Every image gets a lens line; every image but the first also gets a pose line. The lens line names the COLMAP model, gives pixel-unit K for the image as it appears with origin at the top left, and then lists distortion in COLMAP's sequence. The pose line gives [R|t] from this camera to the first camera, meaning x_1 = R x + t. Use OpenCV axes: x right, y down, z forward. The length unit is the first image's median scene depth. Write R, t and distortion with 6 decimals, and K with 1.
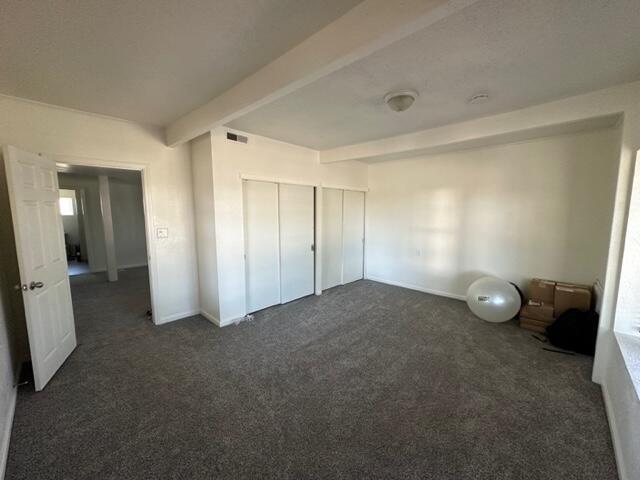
lens RADIAL K [[260.9, 0, 320.0], [0, 260.9, 240.0], [0, 0, 1]] dist [-0.003345, -0.000469]
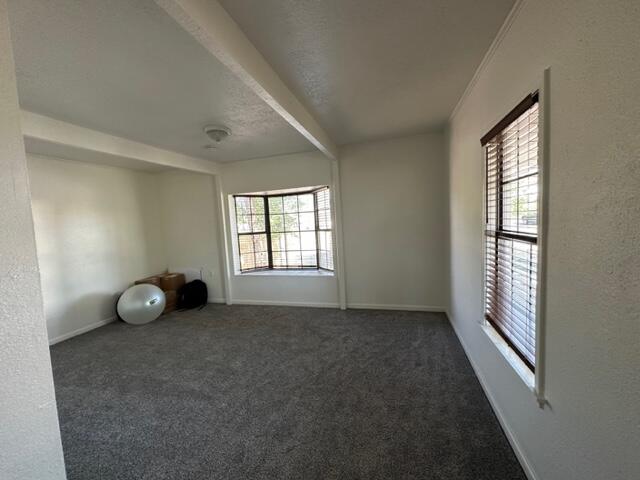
lens RADIAL K [[260.9, 0, 320.0], [0, 260.9, 240.0], [0, 0, 1]] dist [-0.003345, -0.000469]
pose [[-0.447516, -0.060982, 0.892194, -0.744192], [0.161874, 0.975668, 0.147881, -0.093997], [-0.879504, 0.210602, -0.426755, 0.822586]]
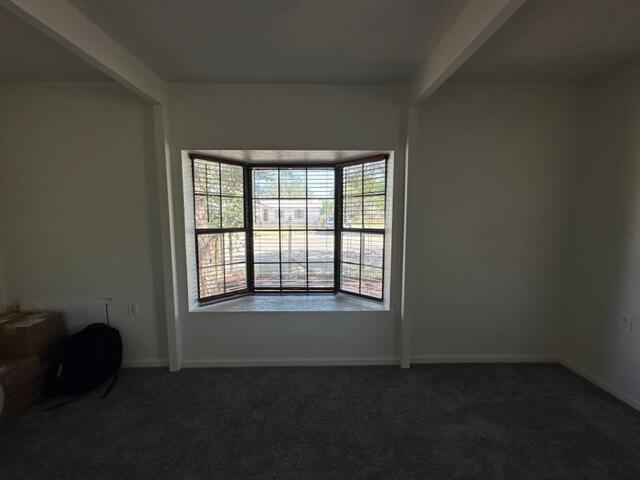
lens RADIAL K [[260.9, 0, 320.0], [0, 260.9, 240.0], [0, 0, 1]] dist [-0.003345, -0.000469]
pose [[-0.698168, -0.088223, 0.710477, -0.007703], [0.077450, 0.977247, 0.197458, -0.080368], [-0.711732, 0.192885, -0.675450, 0.856516]]
